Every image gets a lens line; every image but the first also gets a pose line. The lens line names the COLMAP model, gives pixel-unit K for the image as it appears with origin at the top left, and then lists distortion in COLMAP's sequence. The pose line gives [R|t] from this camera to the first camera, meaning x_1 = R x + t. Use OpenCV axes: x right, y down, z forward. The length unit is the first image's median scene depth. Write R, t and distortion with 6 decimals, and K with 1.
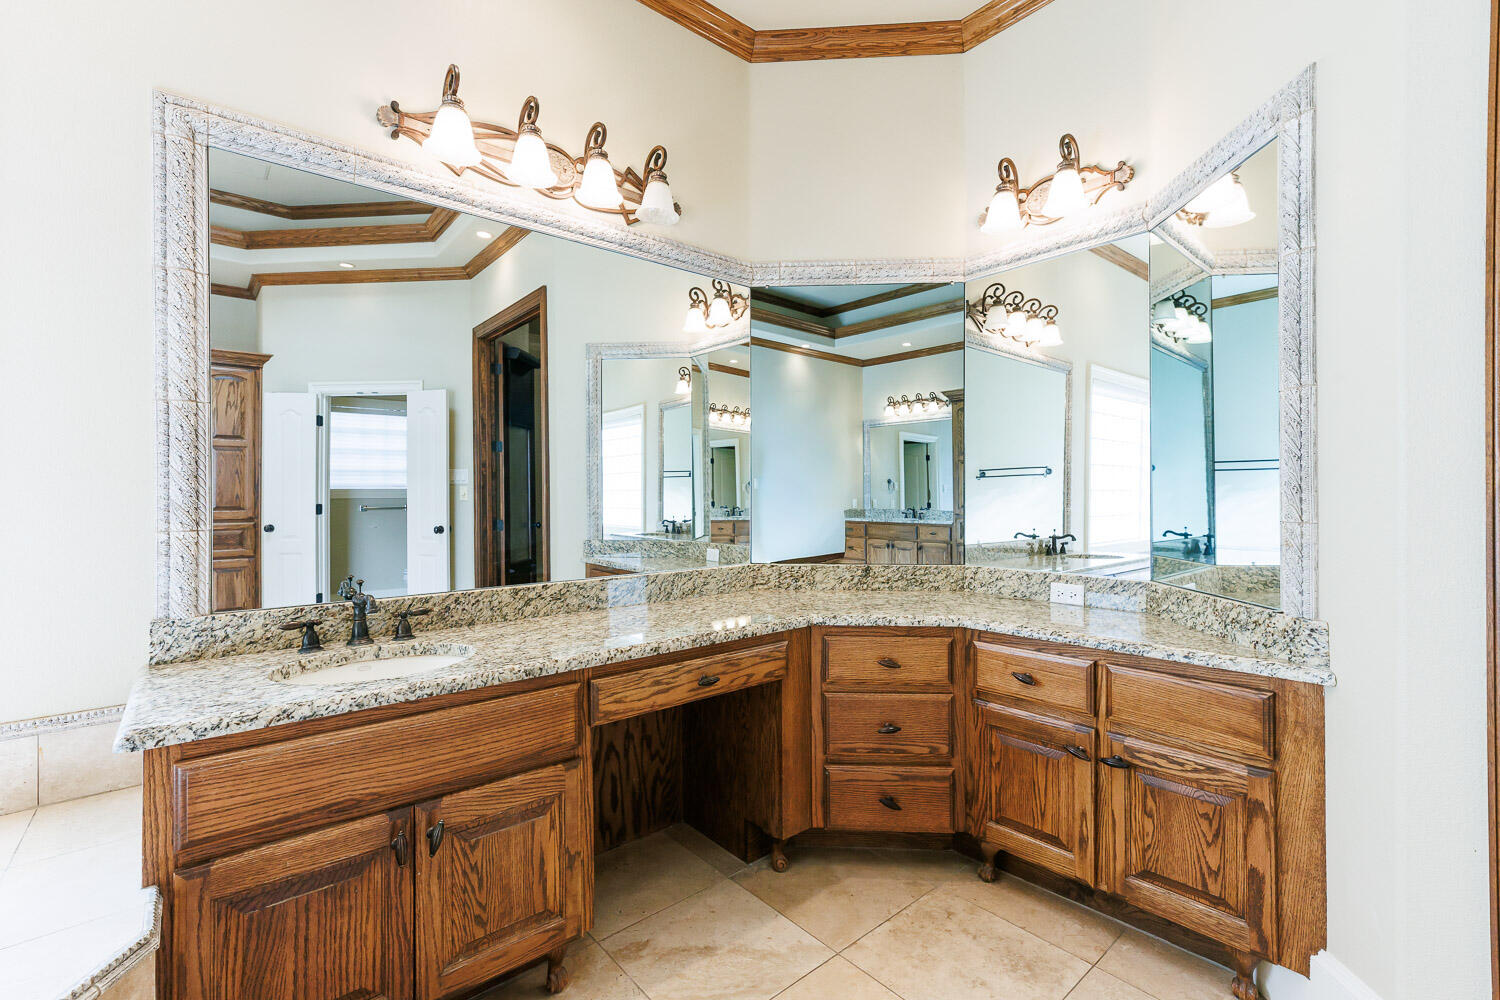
lens RADIAL K [[664.6, 0, 753.0], [0, 664.6, 497.7], [0, 0, 1]] dist [-0.002962, -0.000265]
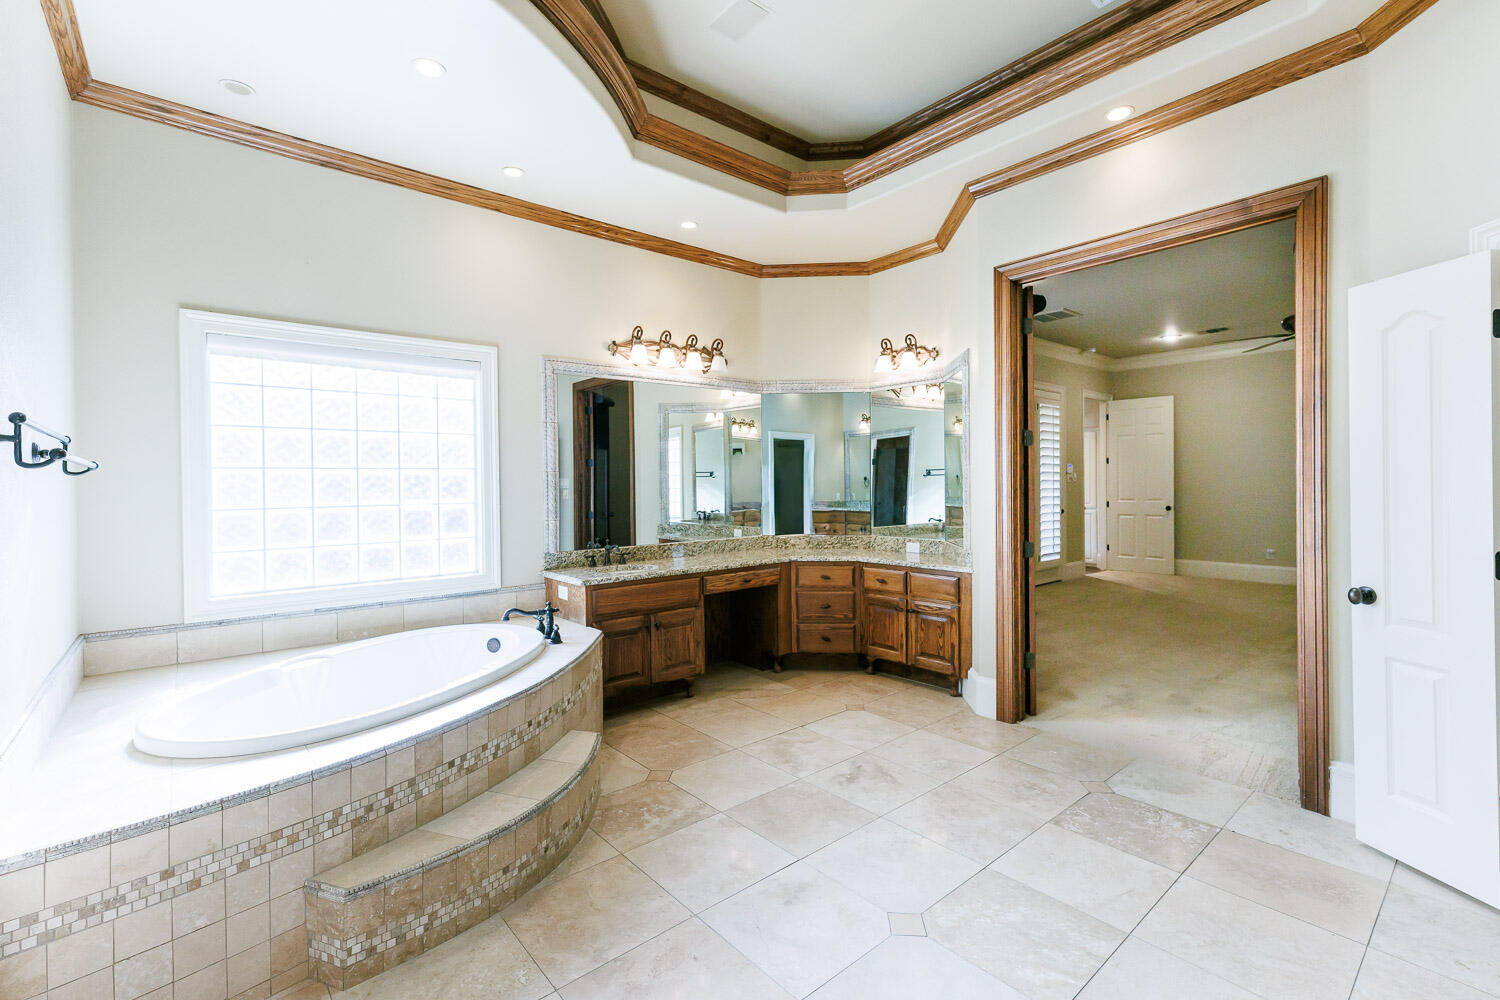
lens RADIAL K [[664.6, 0, 746.5], [0, 664.6, 494.6], [0, 0, 1]] dist [-0.002962, -0.000265]
pose [[0.999911, -0.006080, -0.011862, -0.035014], [0.006262, 0.999861, 0.015423, -0.068200], [0.011767, -0.015495, 0.999811, -1.268402]]
